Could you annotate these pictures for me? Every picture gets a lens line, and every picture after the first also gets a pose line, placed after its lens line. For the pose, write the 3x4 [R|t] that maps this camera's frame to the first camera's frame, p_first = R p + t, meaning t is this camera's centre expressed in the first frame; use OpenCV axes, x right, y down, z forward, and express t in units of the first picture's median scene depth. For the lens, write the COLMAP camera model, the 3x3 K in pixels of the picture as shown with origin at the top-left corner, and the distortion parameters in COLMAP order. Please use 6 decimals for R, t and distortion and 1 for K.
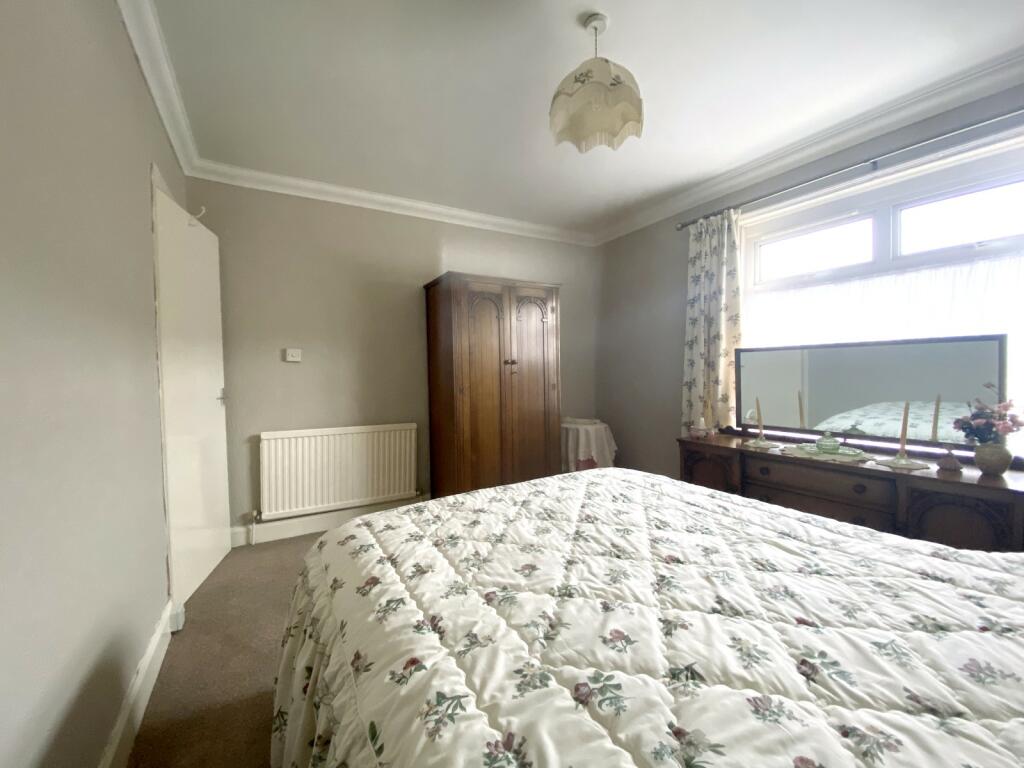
lens RADIAL K [[416.5, 0, 511.1], [0, 416.5, 387.5], [0, 0, 1]] dist [0.018576, -0.020962]
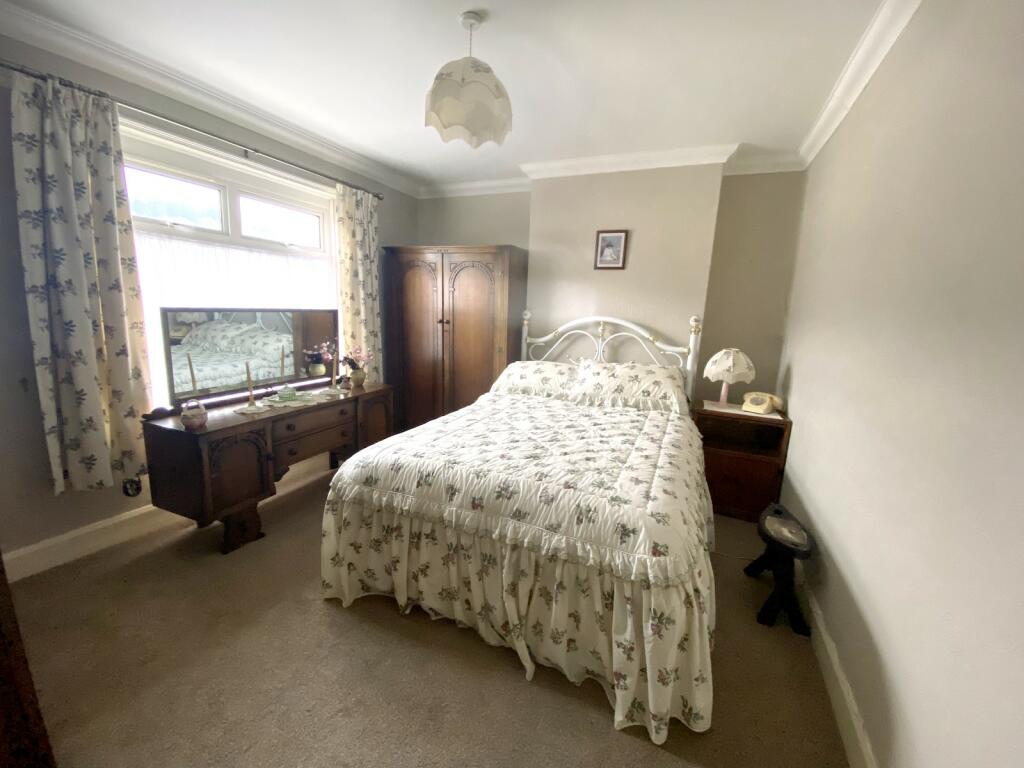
lens RADIAL K [[416.5, 0, 511.1], [0, 416.5, 387.5], [0, 0, 1]] dist [0.018576, -0.020962]
pose [[-0.593589, -0.151603, 0.790360, -0.672288], [0.007141, 0.981065, 0.193546, -0.127760], [-0.804736, 0.120531, -0.581267, 1.322360]]
